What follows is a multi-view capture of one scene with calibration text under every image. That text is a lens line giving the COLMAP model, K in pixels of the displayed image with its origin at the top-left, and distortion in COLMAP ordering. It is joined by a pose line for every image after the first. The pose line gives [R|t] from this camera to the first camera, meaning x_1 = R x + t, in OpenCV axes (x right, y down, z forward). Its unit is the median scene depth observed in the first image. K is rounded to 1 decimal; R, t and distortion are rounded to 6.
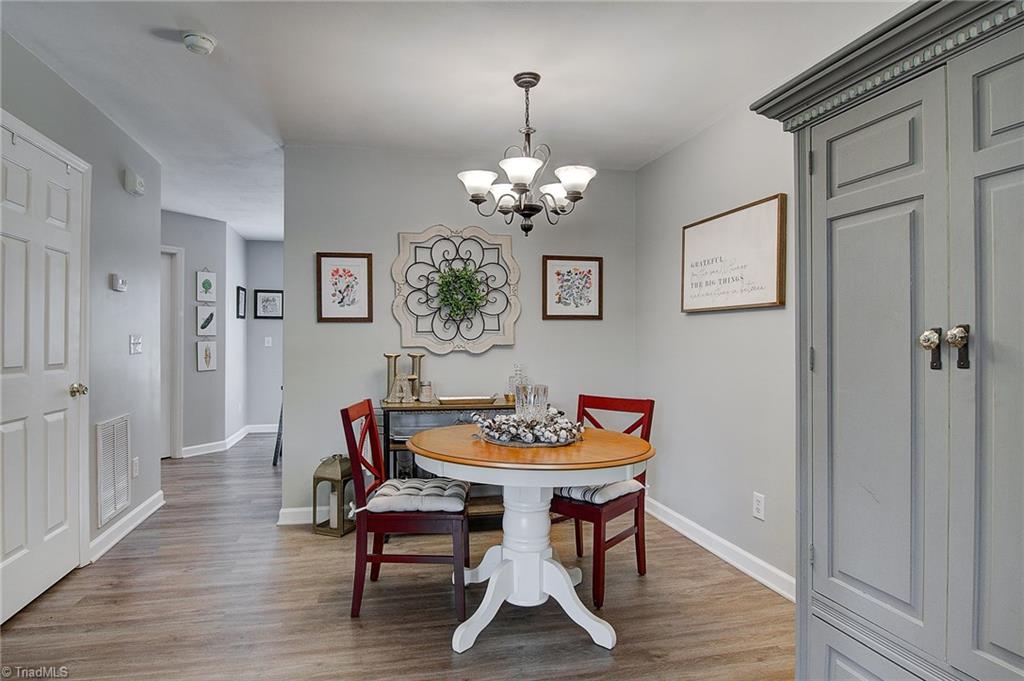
lens RADIAL K [[552.3, 0, 493.5], [0, 552.3, 342.9], [0, 0, 1]] dist [-0.012782, -0.009807]
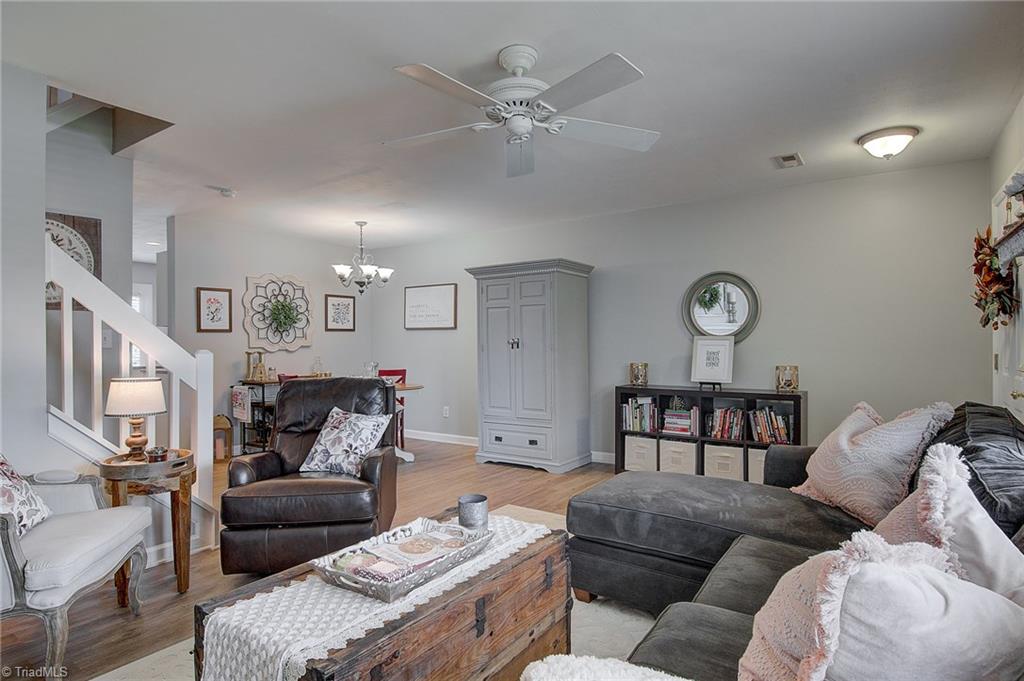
lens RADIAL K [[552.3, 0, 512.2], [0, 552.3, 341.3], [0, 0, 1]] dist [-0.012782, -0.009807]
pose [[0.732443, -0.003226, 0.680821, -0.696055], [0.008757, 0.999951, -0.004683, 0.003369], [-0.680772, 0.009392, 0.732435, -0.705209]]
